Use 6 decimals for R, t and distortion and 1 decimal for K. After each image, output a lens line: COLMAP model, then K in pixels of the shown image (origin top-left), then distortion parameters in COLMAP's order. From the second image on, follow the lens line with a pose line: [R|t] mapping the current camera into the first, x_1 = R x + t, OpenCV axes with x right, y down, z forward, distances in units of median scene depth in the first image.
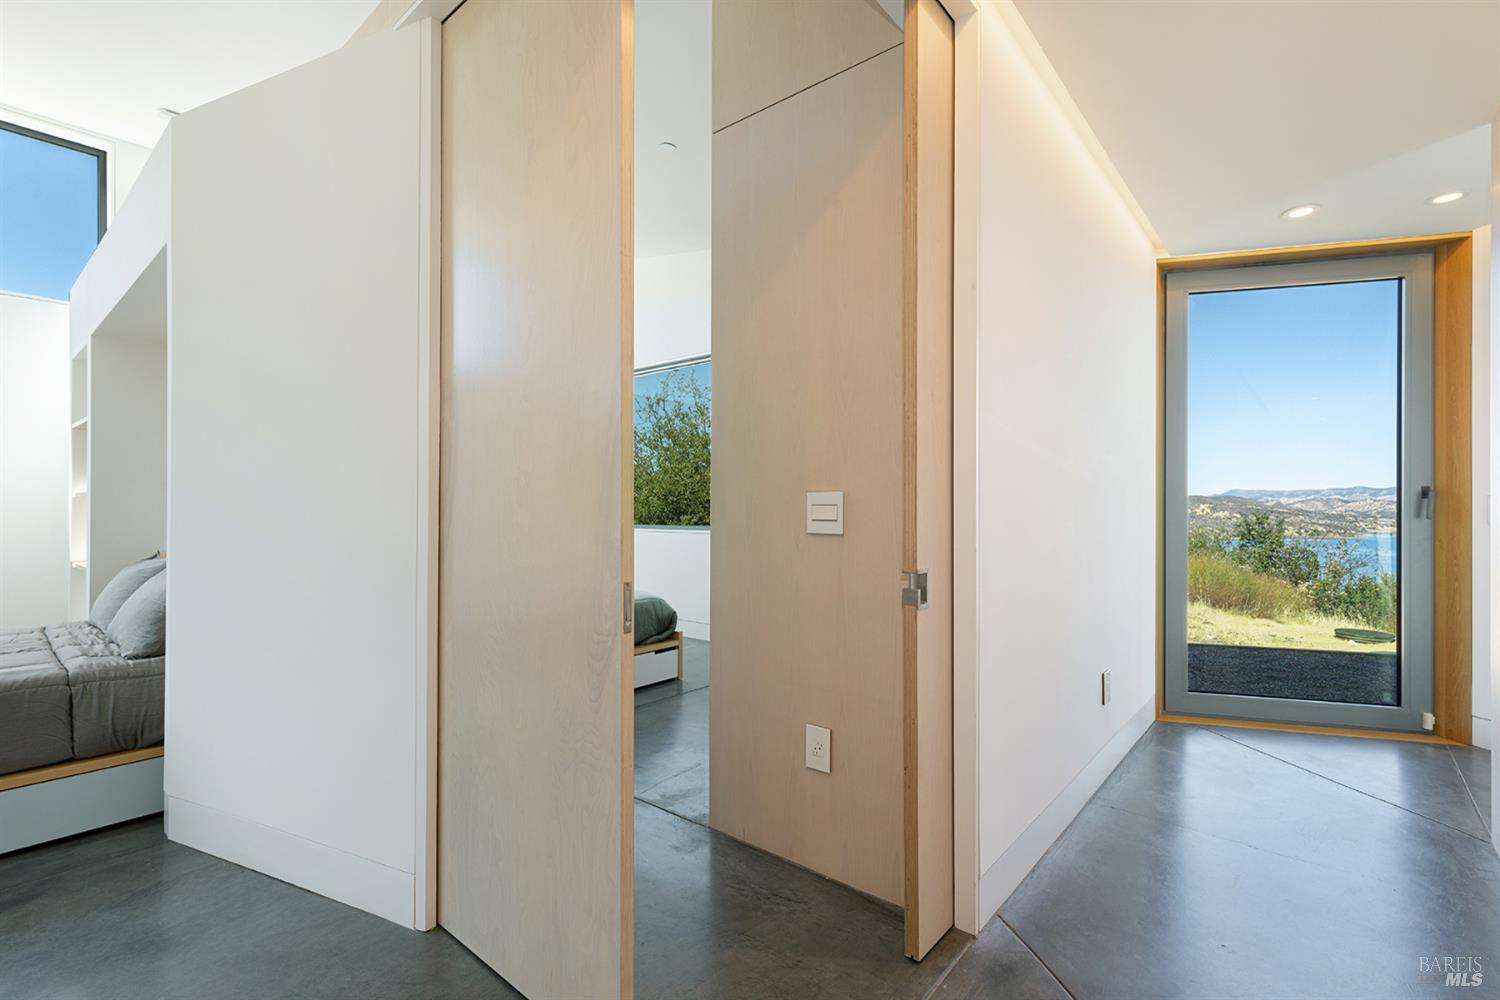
lens RADIAL K [[679.5, 0, 757.2], [0, 679.5, 503.6], [0, 0, 1]] dist [0.003894, 0.000864]
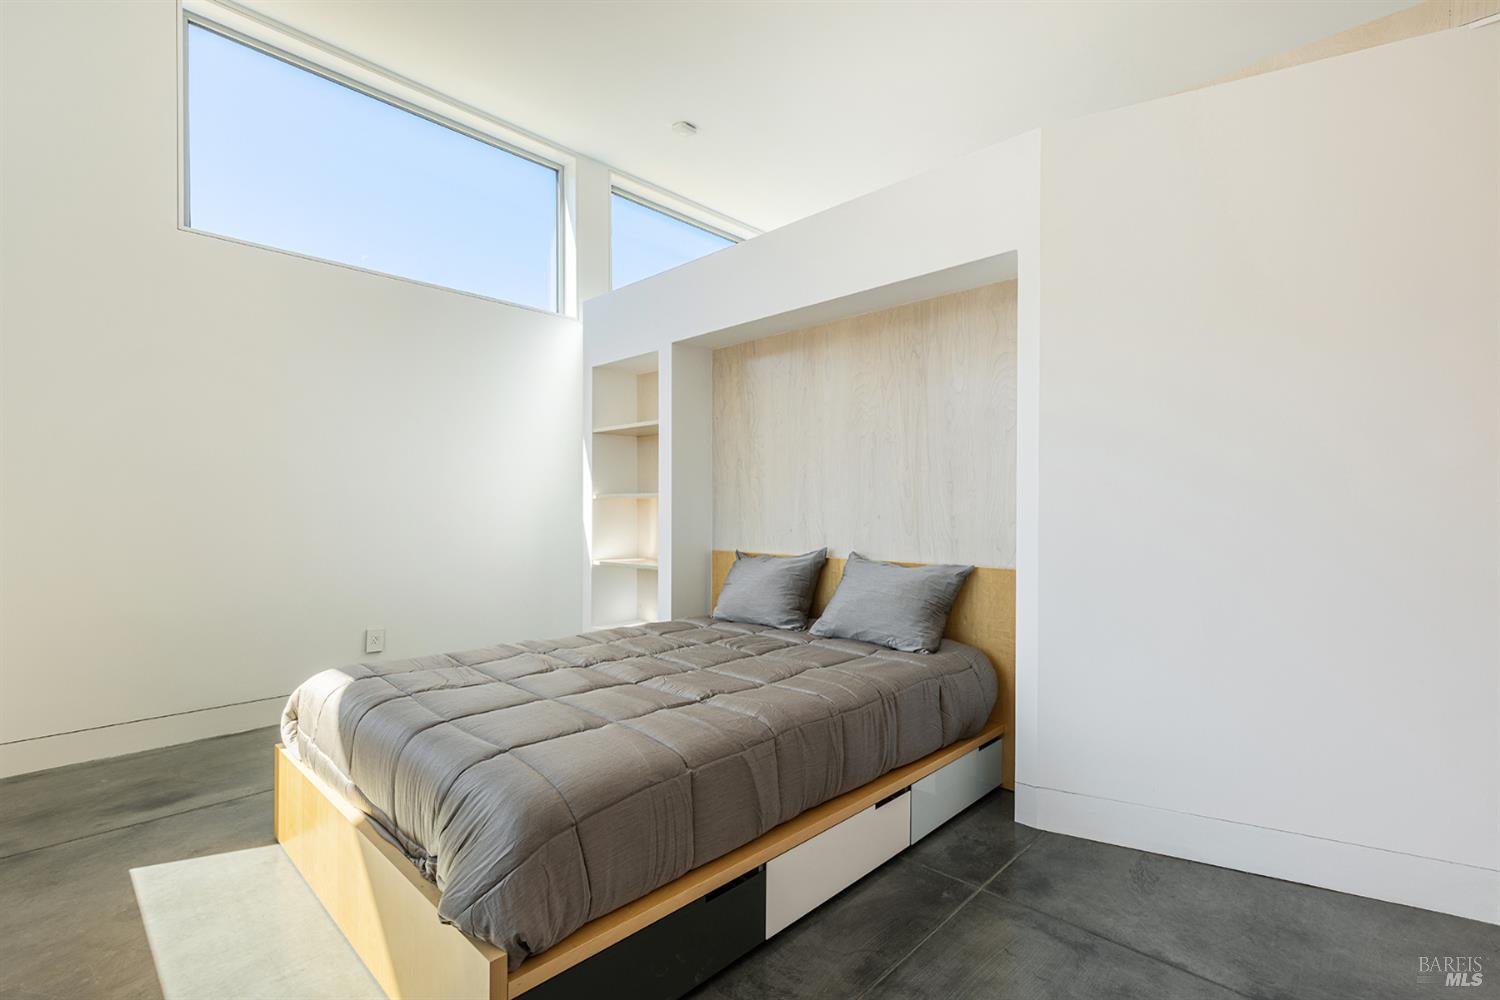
lens RADIAL K [[685.1, 0, 770.8], [0, 685.1, 506.2], [0, 0, 1]] dist [0.001490, 0.000247]
pose [[0.998224, -0.003085, -0.059497, -1.155153], [0.003359, 0.999984, 0.004507, -0.000053], [0.059482, -0.004699, 0.998218, -0.050253]]
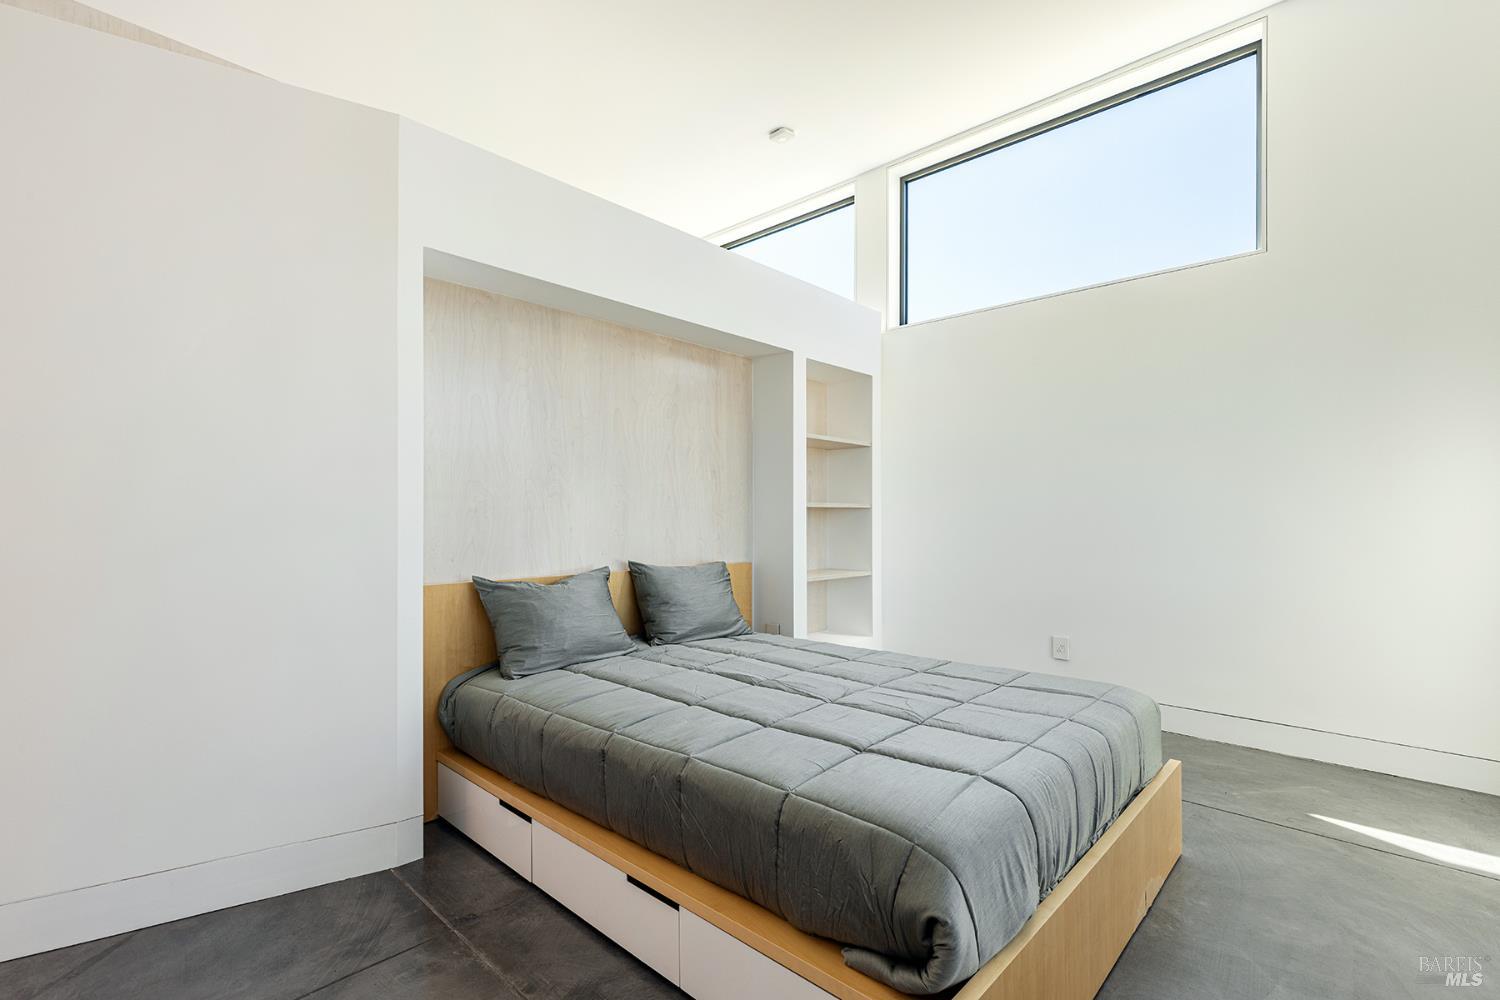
lens RADIAL K [[686.3, 0, 746.9], [0, 686.3, 519.1], [0, 0, 1]] dist [0.003394, 0.000538]
pose [[-0.058576, 0.004138, -0.998274, -0.333124], [0.007486, 0.999965, 0.003706, -0.010273], [0.998255, -0.007256, -0.058605, 0.998468]]
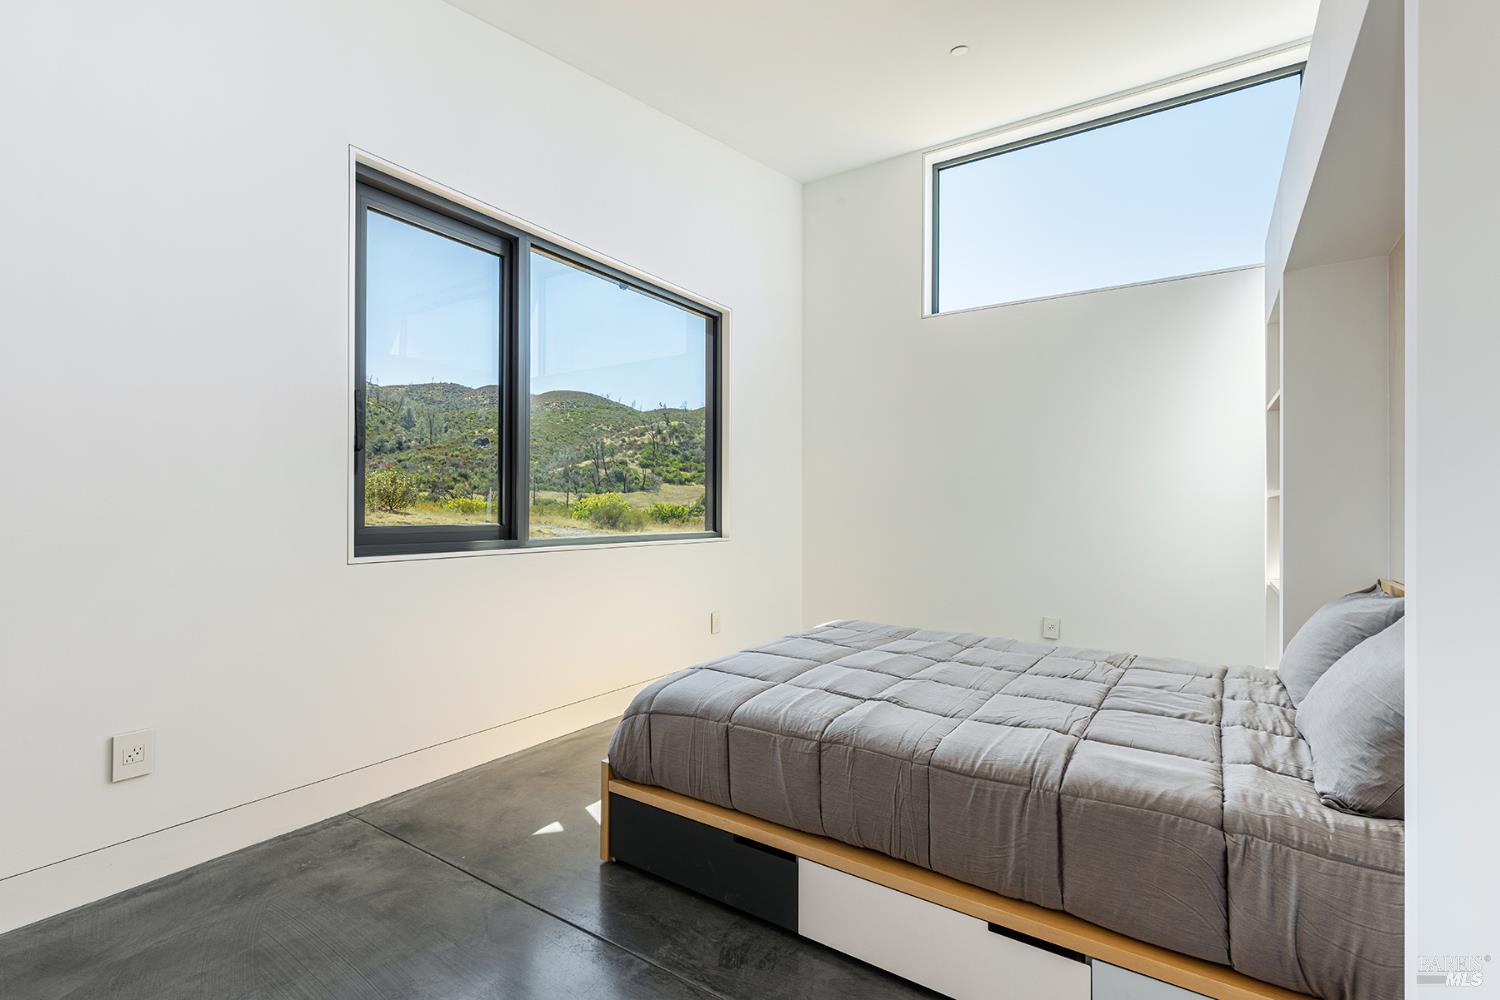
lens RADIAL K [[679.5, 0, 757.2], [0, 679.5, 503.6], [0, 0, 1]] dist [0.003894, 0.000864]
pose [[0.114582, -0.005819, -0.993397, -0.481967], [0.000109, 0.999983, -0.005845, 0.003847], [0.993414, 0.000561, 0.114580, 0.541273]]
